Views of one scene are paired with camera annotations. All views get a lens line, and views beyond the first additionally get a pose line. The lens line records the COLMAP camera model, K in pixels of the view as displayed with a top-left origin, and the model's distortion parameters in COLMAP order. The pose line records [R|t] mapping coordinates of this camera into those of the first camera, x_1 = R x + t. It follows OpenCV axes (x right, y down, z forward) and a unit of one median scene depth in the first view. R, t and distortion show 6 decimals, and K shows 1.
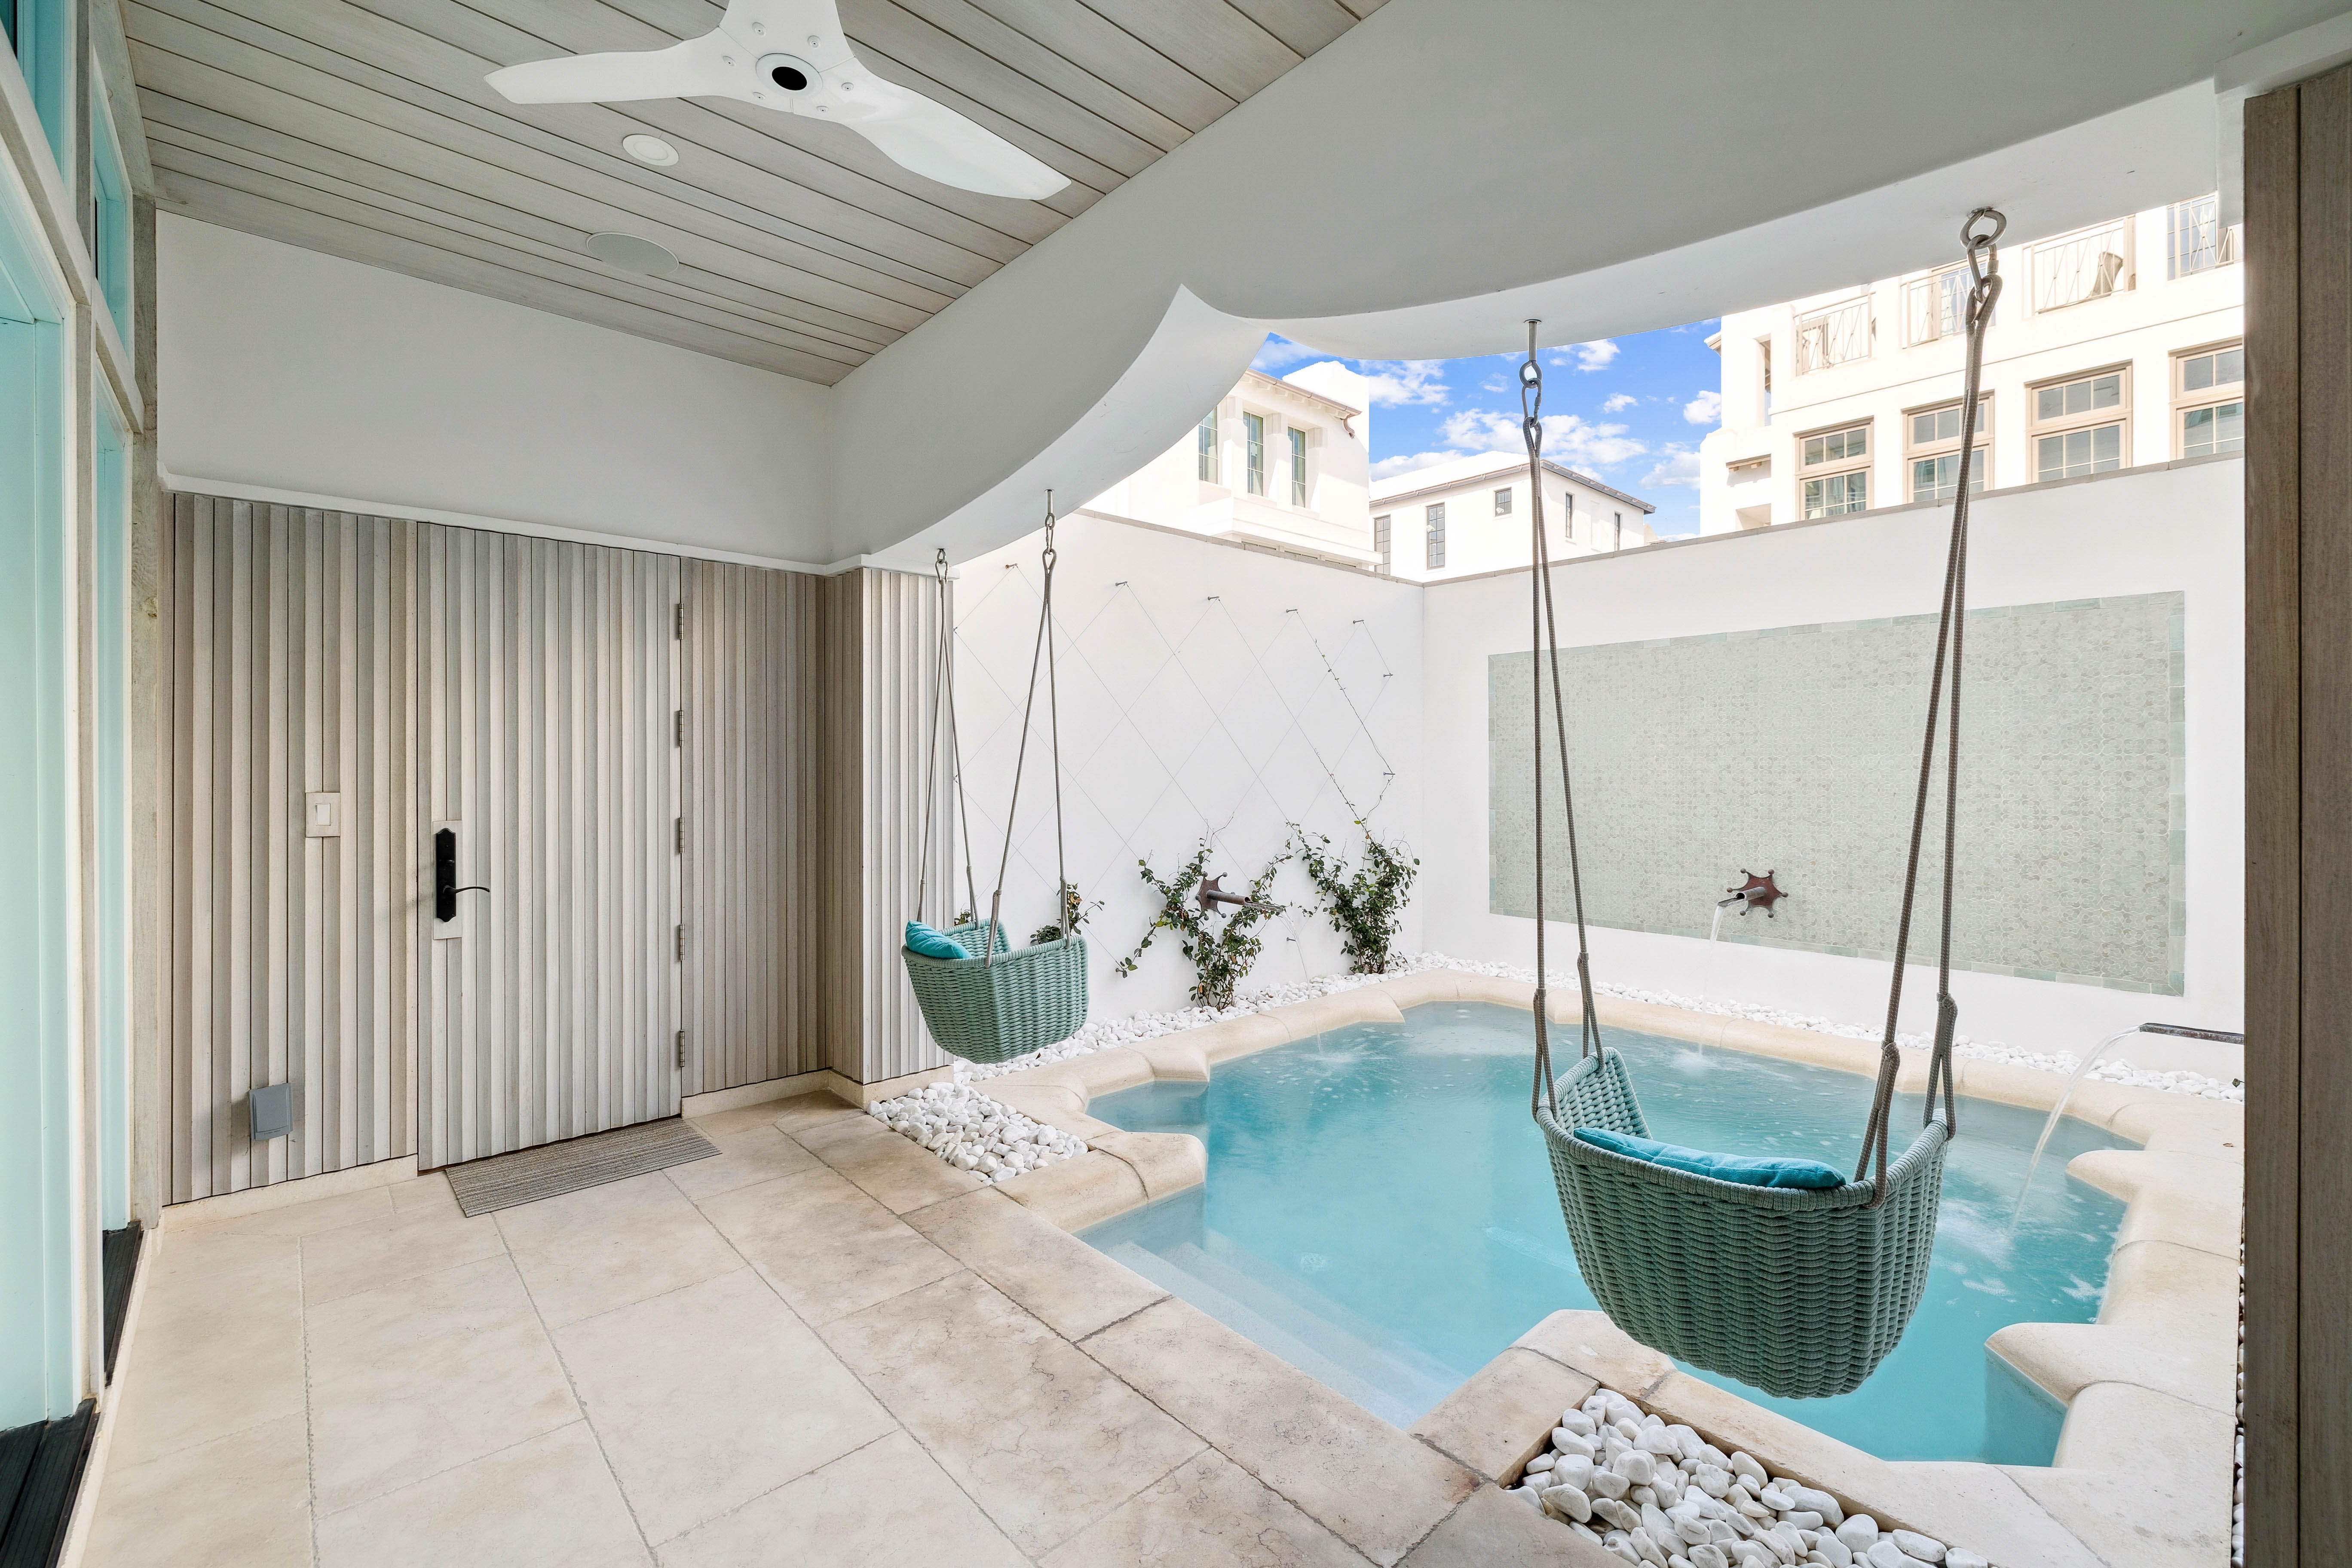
lens RADIAL K [[990.9, 0, 1177.9], [0, 990.9, 772.4], [0, 0, 1]] dist [0.000467, 0.000264]
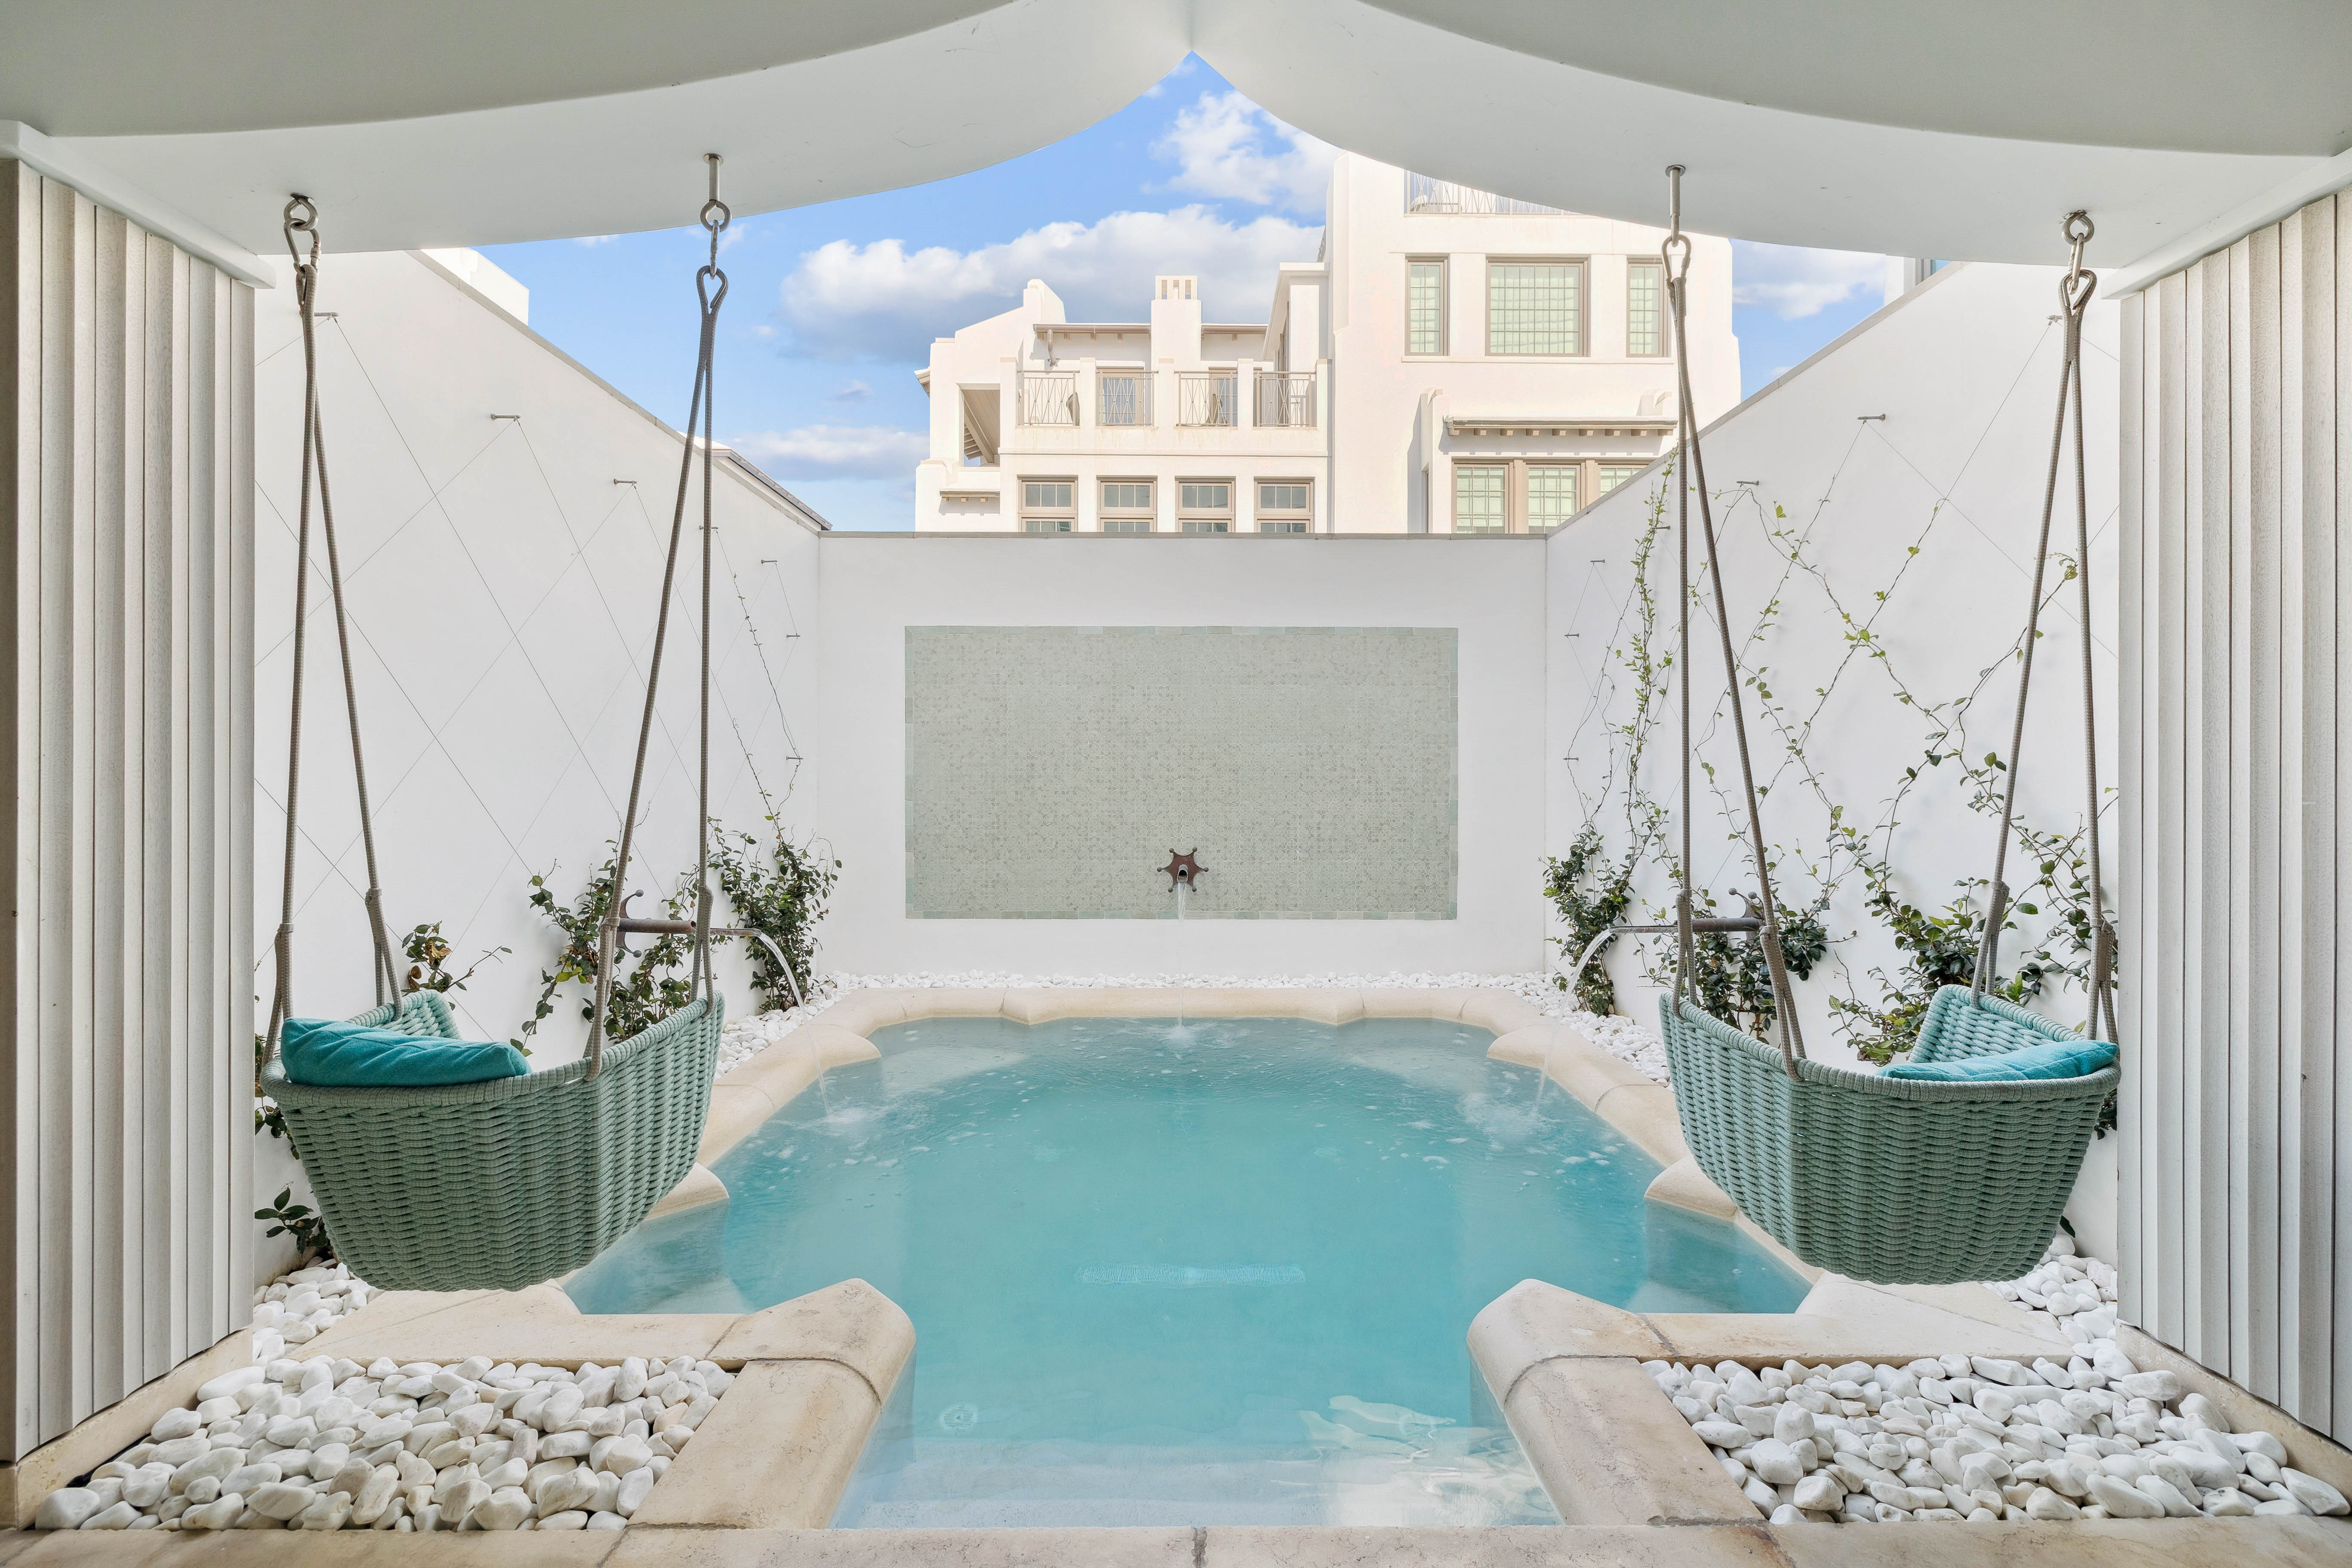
lens RADIAL K [[990.9, 0, 1179.8], [0, 990.9, 786.1], [0, 0, 1]] dist [0.000467, 0.000264]
pose [[0.665017, 0.002271, 0.746825, -0.225007], [0.000951, 0.999992, -0.003888, 0.034731], [-0.746828, 0.003296, 0.665010, 0.287060]]
